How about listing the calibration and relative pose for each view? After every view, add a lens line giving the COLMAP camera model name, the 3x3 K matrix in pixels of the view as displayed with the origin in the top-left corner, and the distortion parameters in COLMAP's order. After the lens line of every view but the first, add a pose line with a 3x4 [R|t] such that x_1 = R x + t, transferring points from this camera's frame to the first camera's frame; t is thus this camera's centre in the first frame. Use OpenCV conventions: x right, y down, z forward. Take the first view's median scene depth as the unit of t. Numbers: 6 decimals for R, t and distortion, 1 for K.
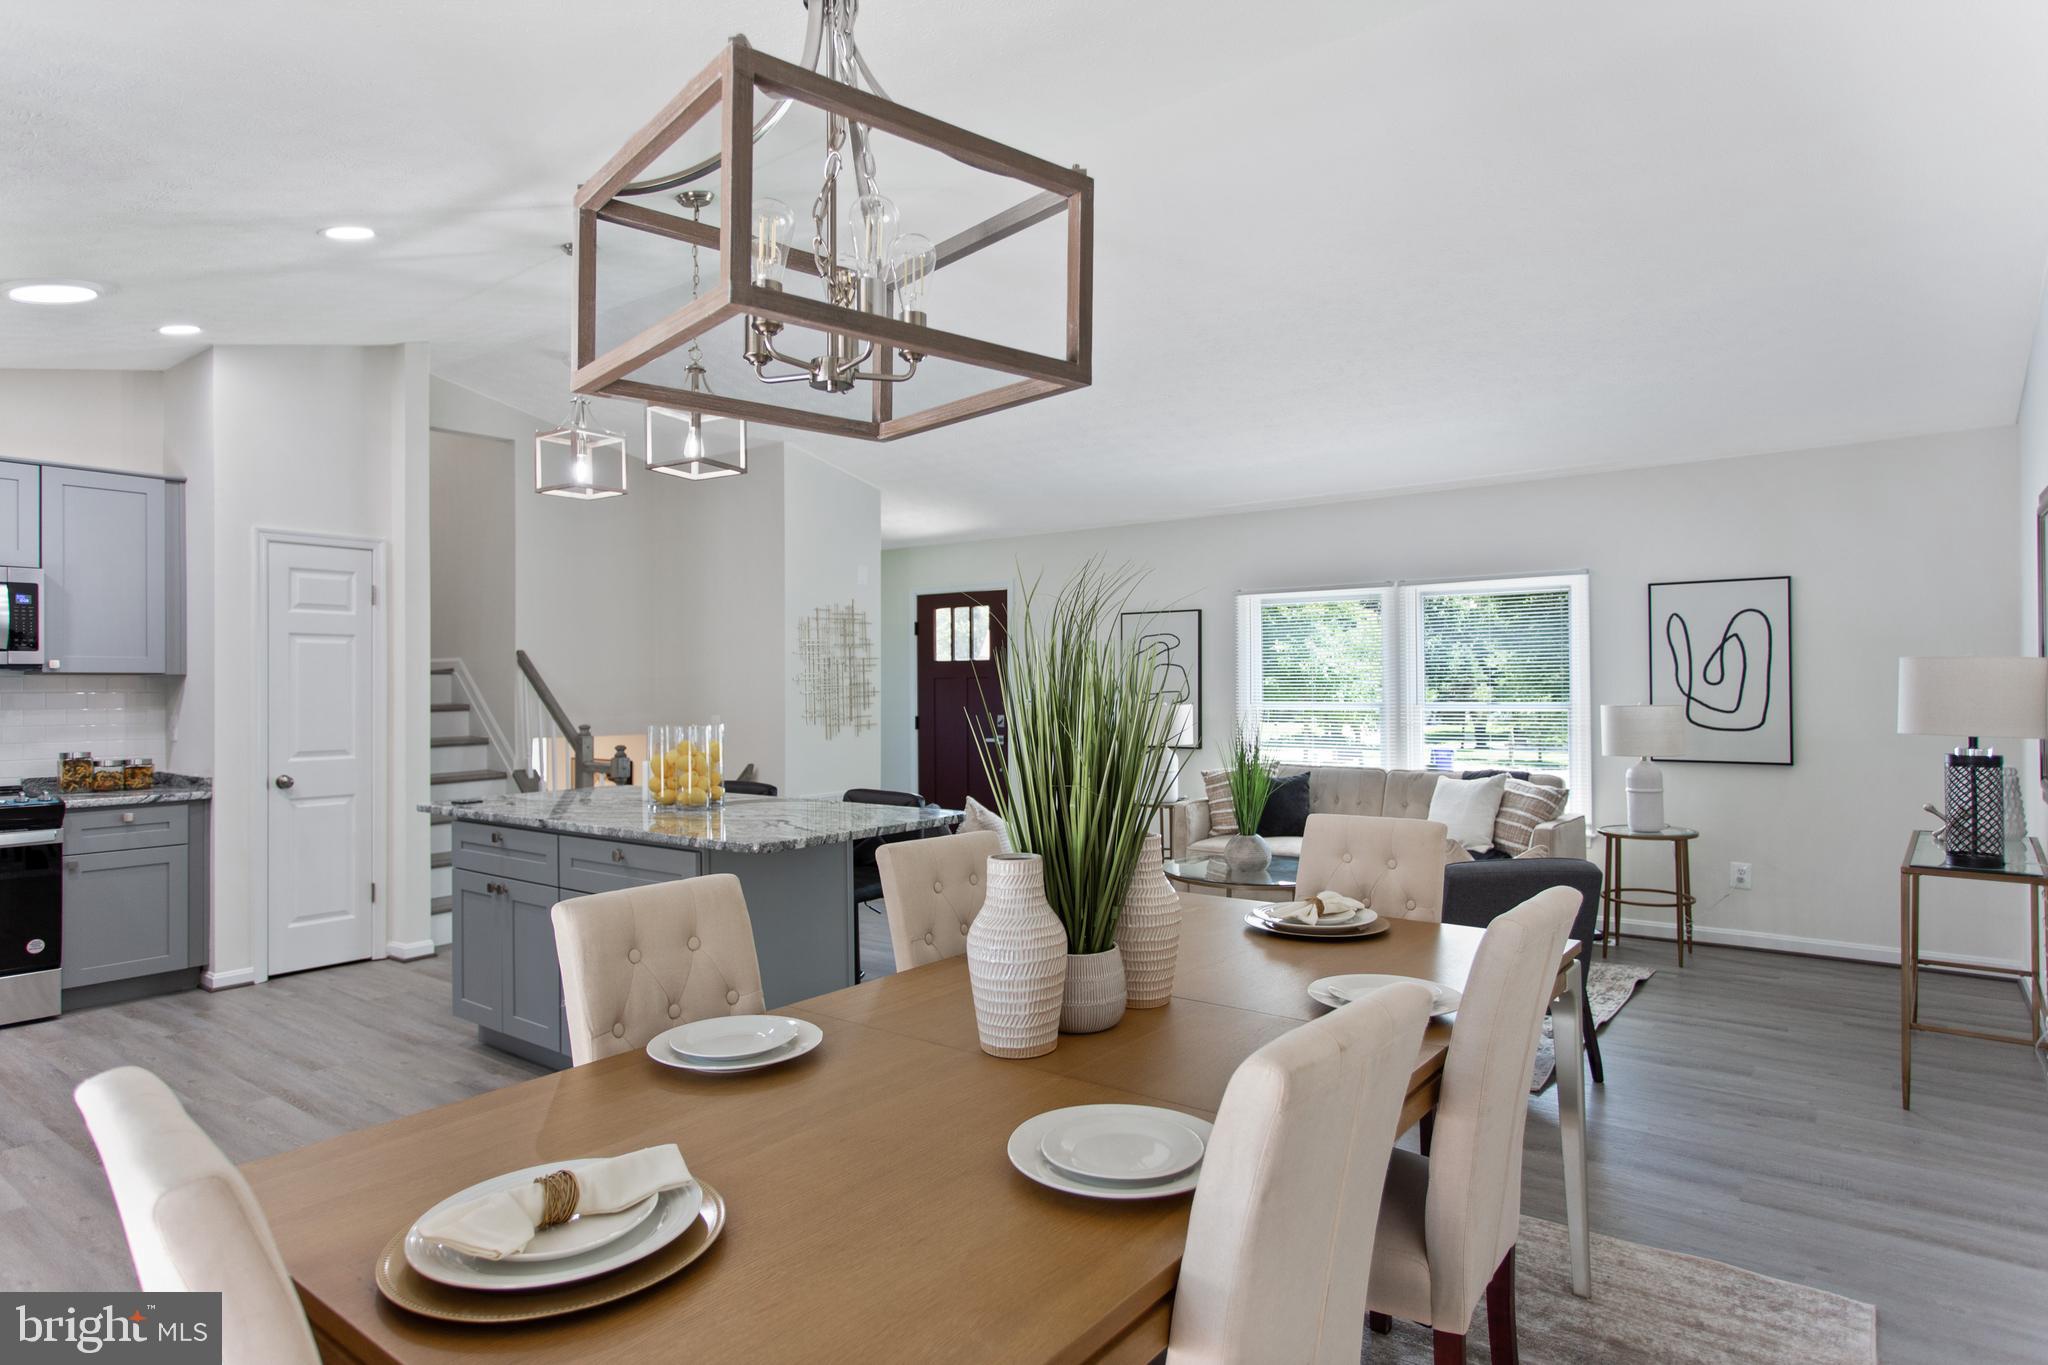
lens RADIAL K [[1140.0, 0, 1027.1], [0, 1140.0, 688.6], [0, 0, 1]] dist [-0.000251, -0.000630]
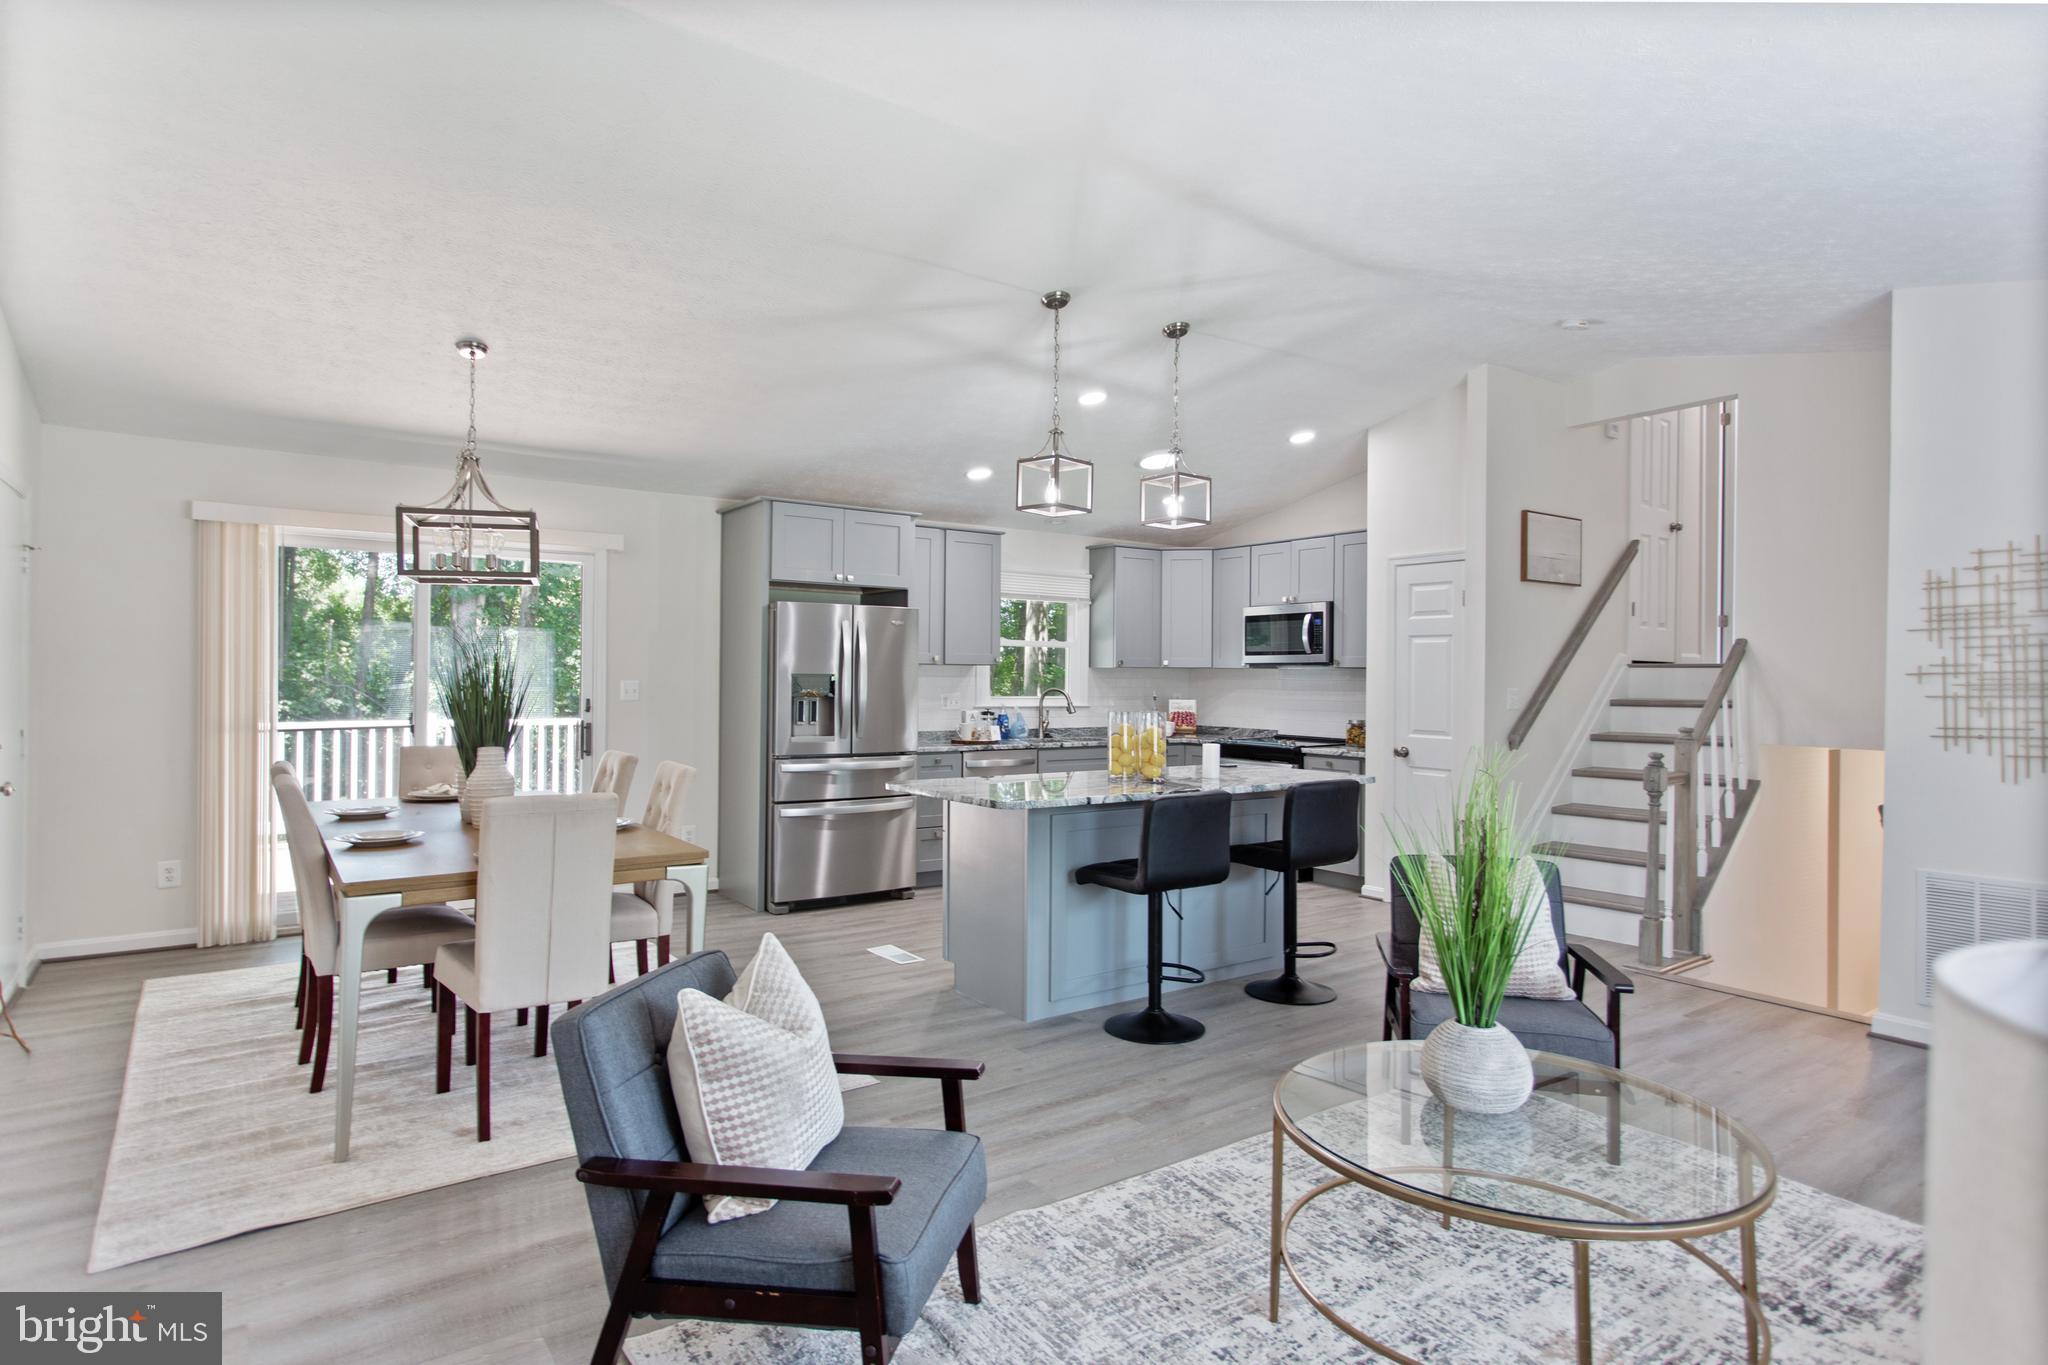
lens RADIAL K [[1097.3, 0, 1018.5], [0, 1097.3, 677.3], [0, 0, 1]] dist [-0.001138, -0.000239]
pose [[-0.297625, 0.004902, -0.954670, 0.617953], [-0.011006, 0.999903, 0.008565, -0.007597], [0.954619, 0.013056, -0.297542, 0.901769]]
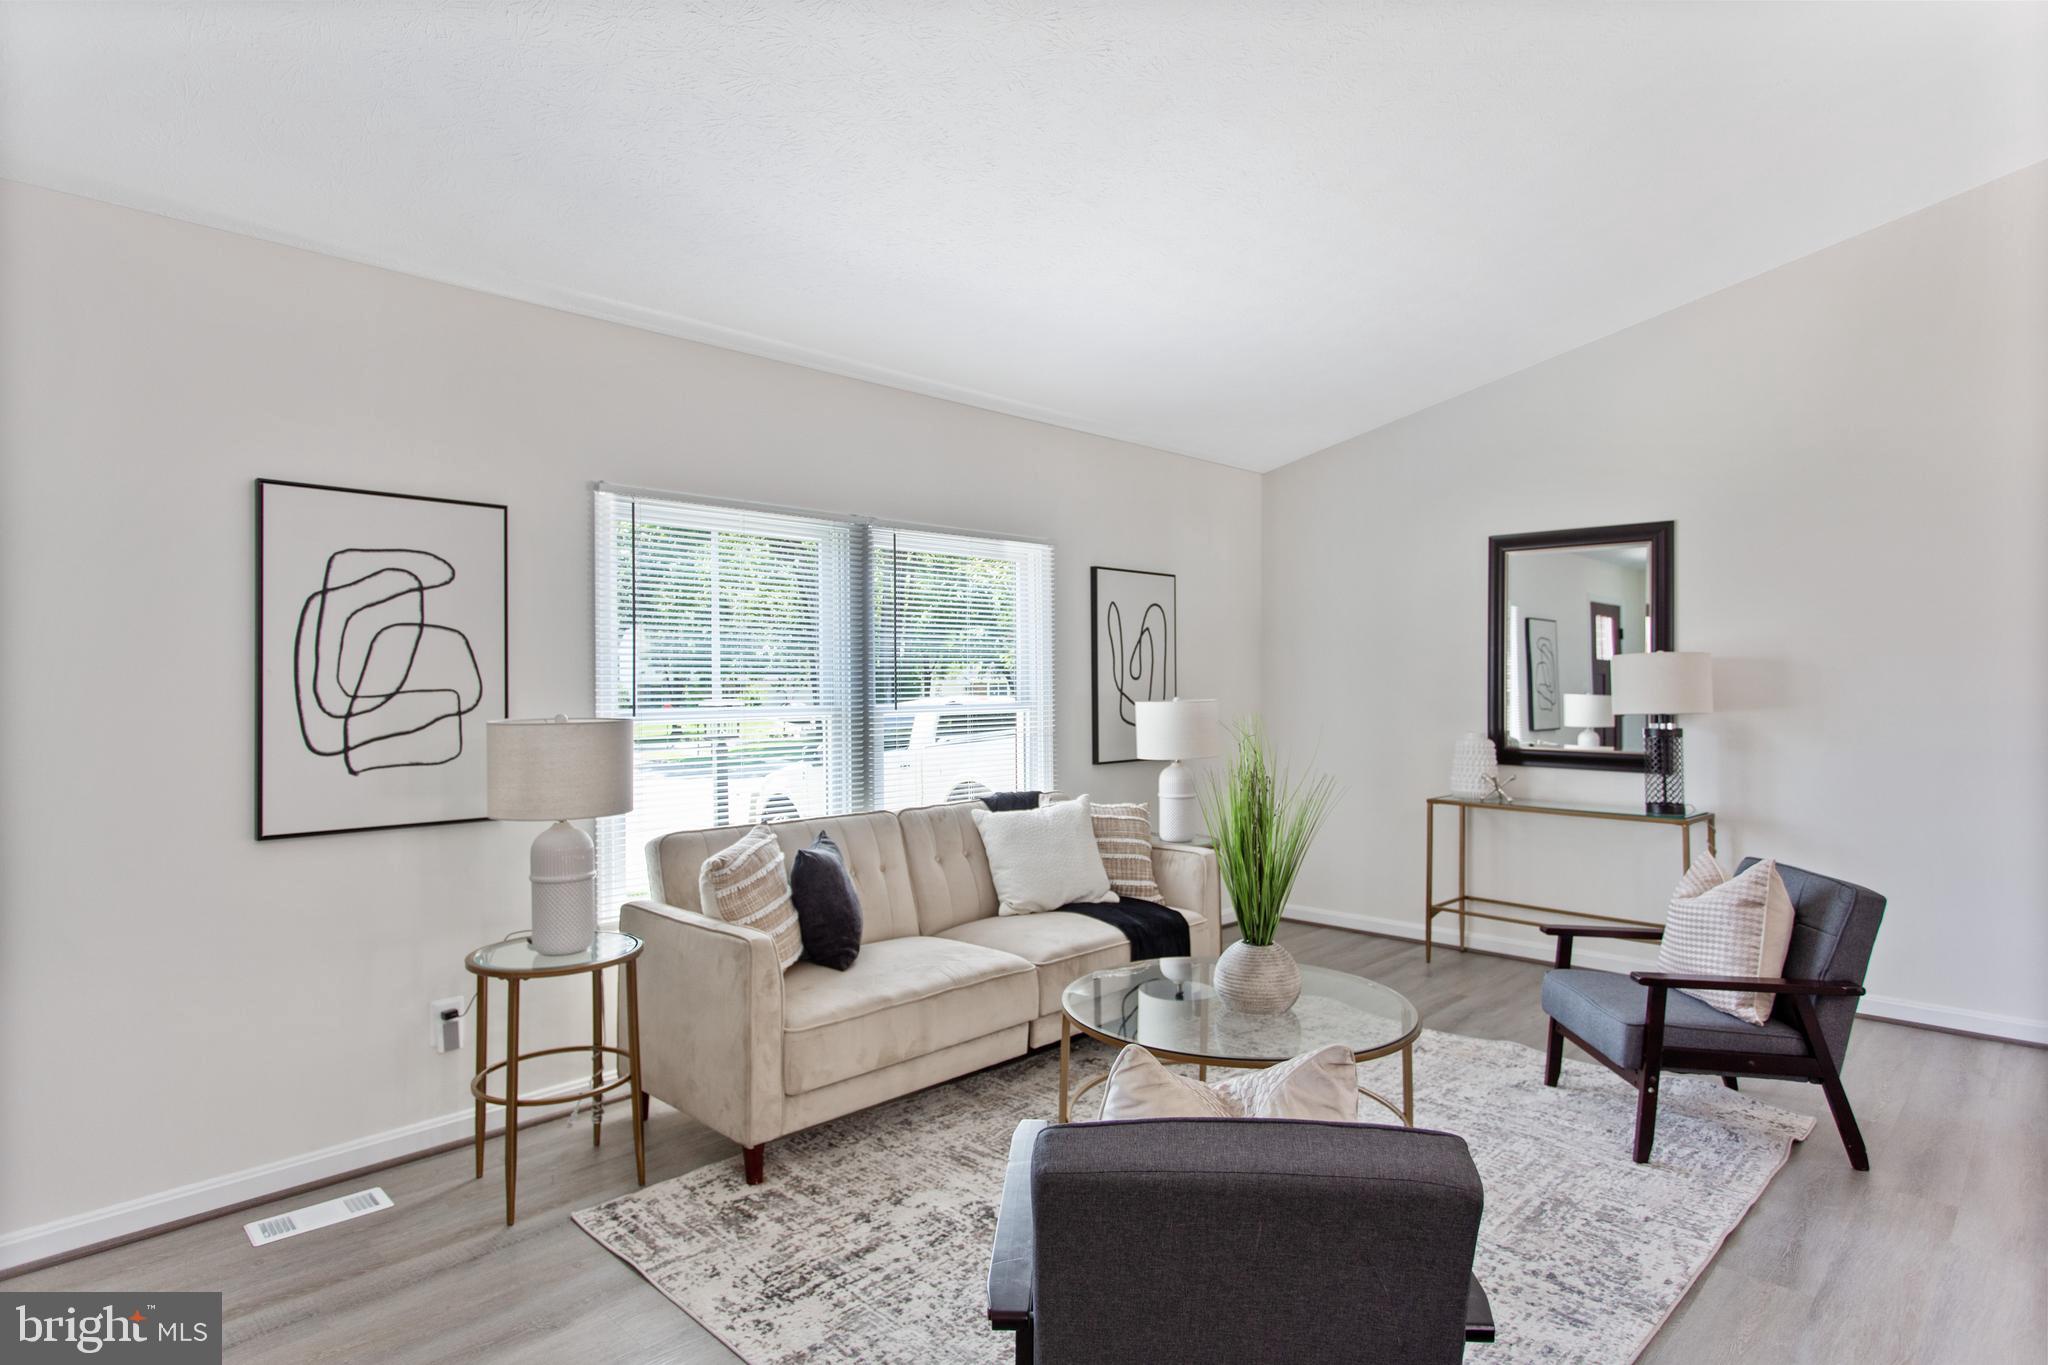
lens RADIAL K [[1097.3, 0, 1018.5], [0, 1097.3, 677.3], [0, 0, 1]] dist [-0.001138, -0.000239]
pose [[0.128997, 0.016468, 0.991508, -0.320516], [0.012047, 0.999762, -0.018173, 0.009805], [-0.991572, 0.014289, 0.128768, 0.982618]]
